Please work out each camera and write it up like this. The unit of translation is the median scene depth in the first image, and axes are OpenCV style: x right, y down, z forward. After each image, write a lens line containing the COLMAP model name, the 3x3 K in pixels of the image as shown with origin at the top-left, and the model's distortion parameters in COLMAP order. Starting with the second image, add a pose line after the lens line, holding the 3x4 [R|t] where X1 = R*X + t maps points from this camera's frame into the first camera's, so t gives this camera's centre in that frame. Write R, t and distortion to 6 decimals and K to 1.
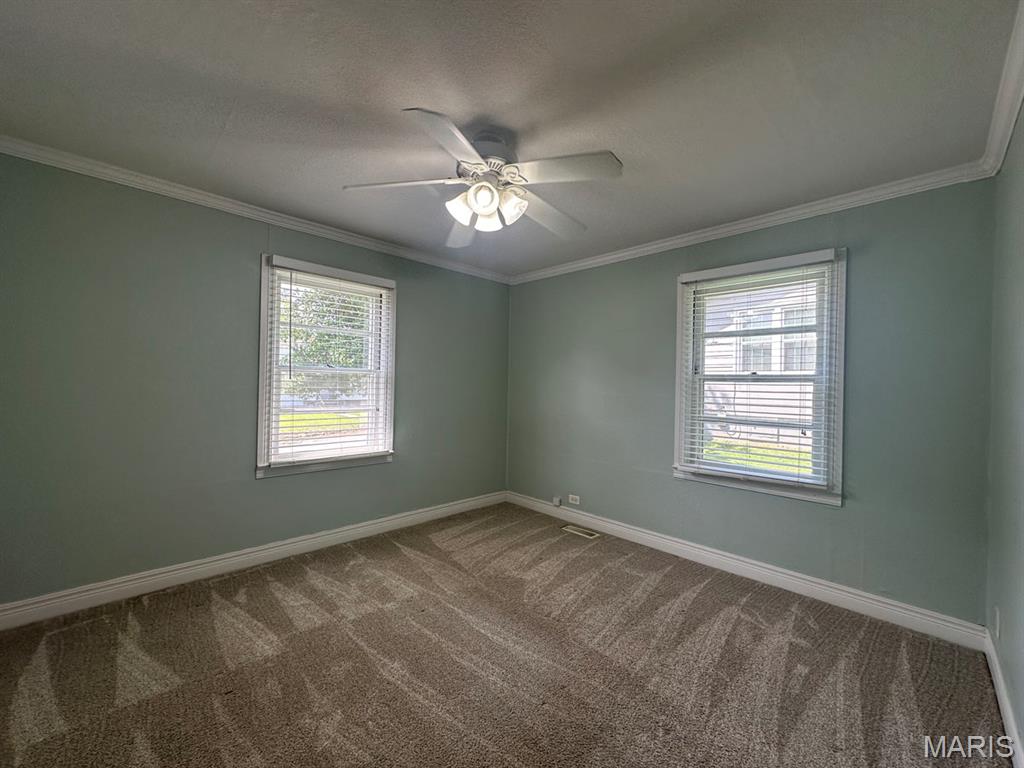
lens RADIAL K [[409.3, 0, 517.2], [0, 409.3, 386.6], [0, 0, 1]] dist [-0.000884, -0.000147]
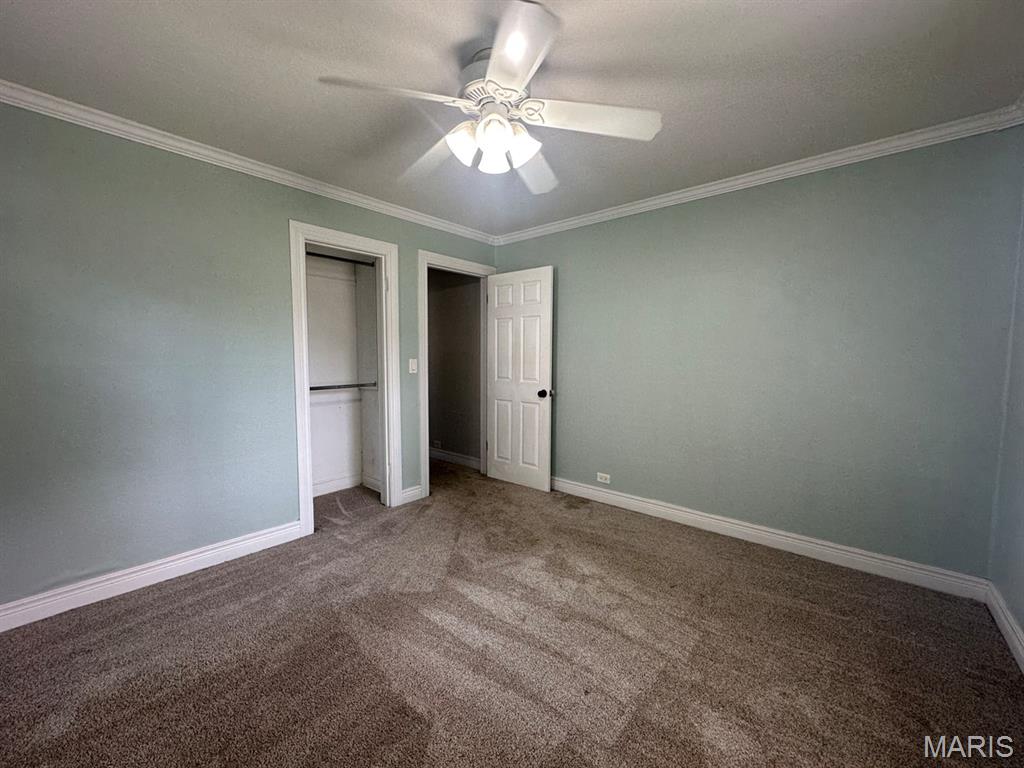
lens RADIAL K [[409.3, 0, 517.2], [0, 409.3, 386.6], [0, 0, 1]] dist [-0.000884, -0.000147]
pose [[0.995541, -0.025567, 0.090797, -0.121665], [0.018367, 0.996684, 0.079264, -0.002539], [-0.092522, -0.077243, 0.992710, 0.121963]]
